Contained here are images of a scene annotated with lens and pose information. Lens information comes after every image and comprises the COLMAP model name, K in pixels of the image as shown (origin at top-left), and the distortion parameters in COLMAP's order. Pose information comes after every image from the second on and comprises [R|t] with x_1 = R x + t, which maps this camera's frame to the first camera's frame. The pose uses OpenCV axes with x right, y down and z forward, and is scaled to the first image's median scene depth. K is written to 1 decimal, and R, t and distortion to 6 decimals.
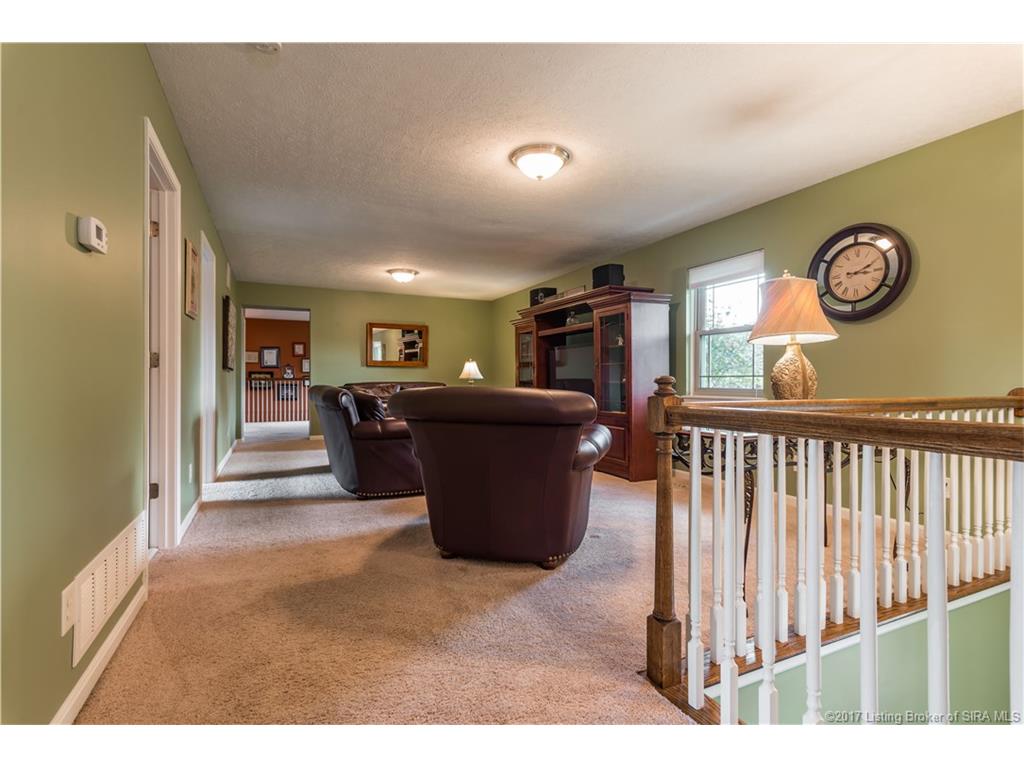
lens RADIAL K [[499.5, 0, 511.6], [0, 499.5, 385.4], [0, 0, 1]] dist [0.012227, 0.000507]
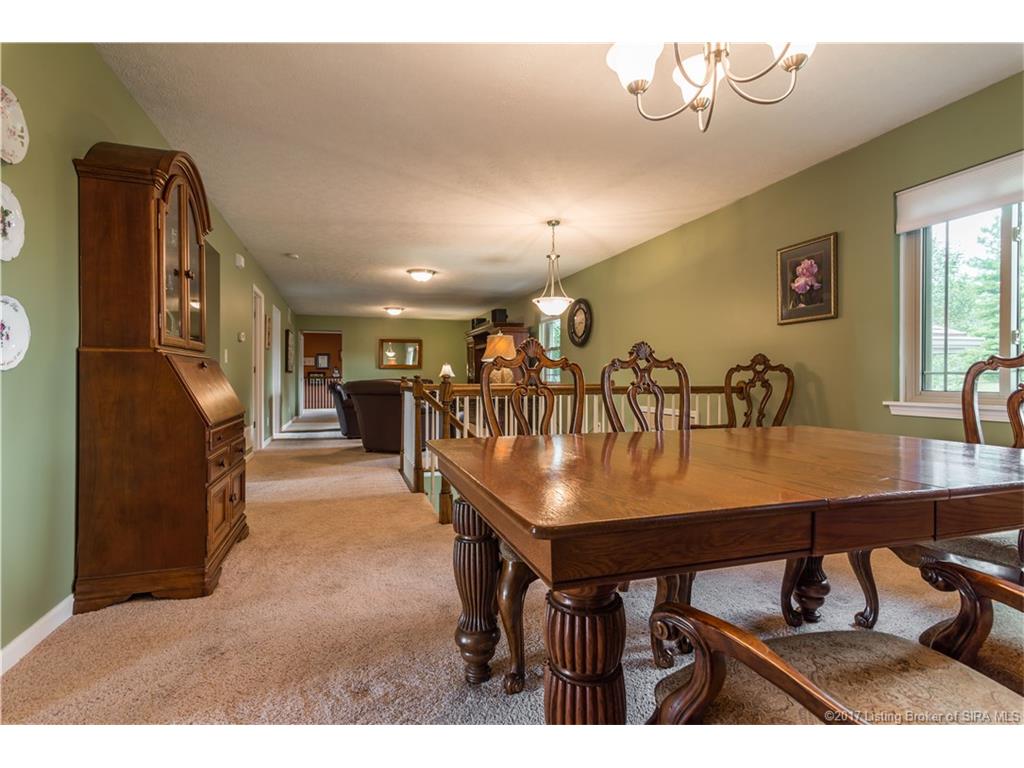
lens RADIAL K [[499.5, 0, 507.4], [0, 499.5, 377.5], [0, 0, 1]] dist [0.012227, 0.000507]
pose [[0.992335, -0.005797, -0.123439, 0.216810], [0.004525, 0.999934, -0.010581, 0.004569], [0.123492, 0.009942, 0.992296, -0.337452]]
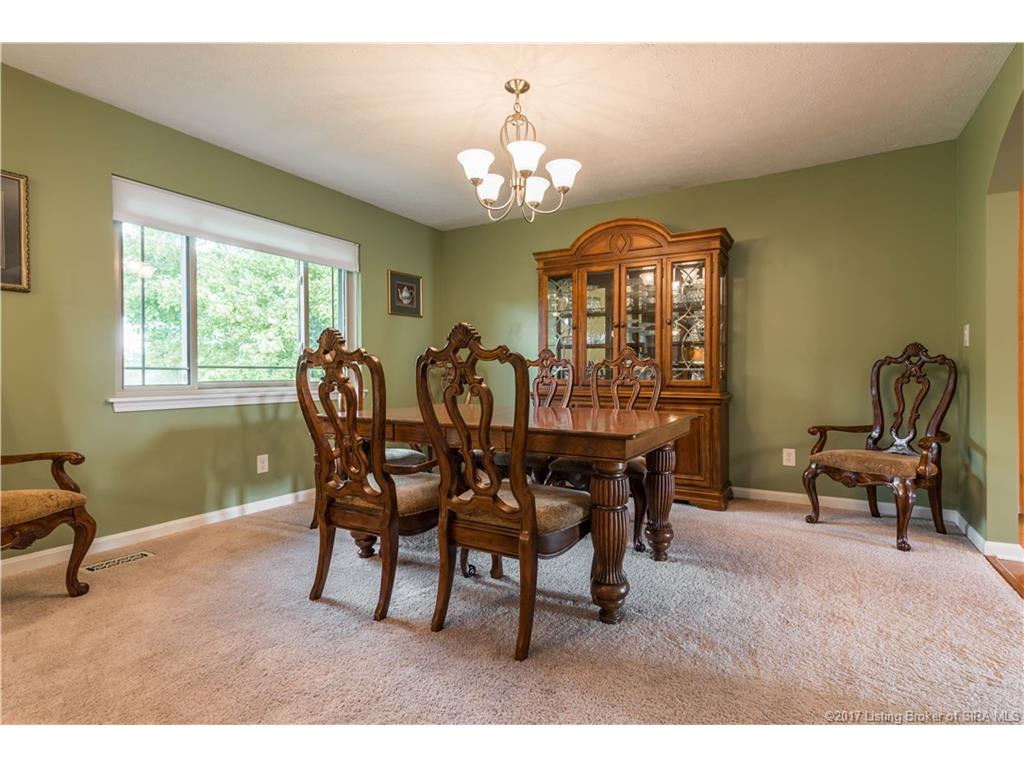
lens RADIAL K [[499.5, 0, 507.9], [0, 499.5, 373.5], [0, 0, 1]] dist [0.012227, 0.000507]
pose [[-0.554127, -0.011272, 0.832356, -0.166689], [0.003220, 0.999872, 0.015684, -0.007614], [-0.832426, 0.011371, -0.554019, 0.366320]]
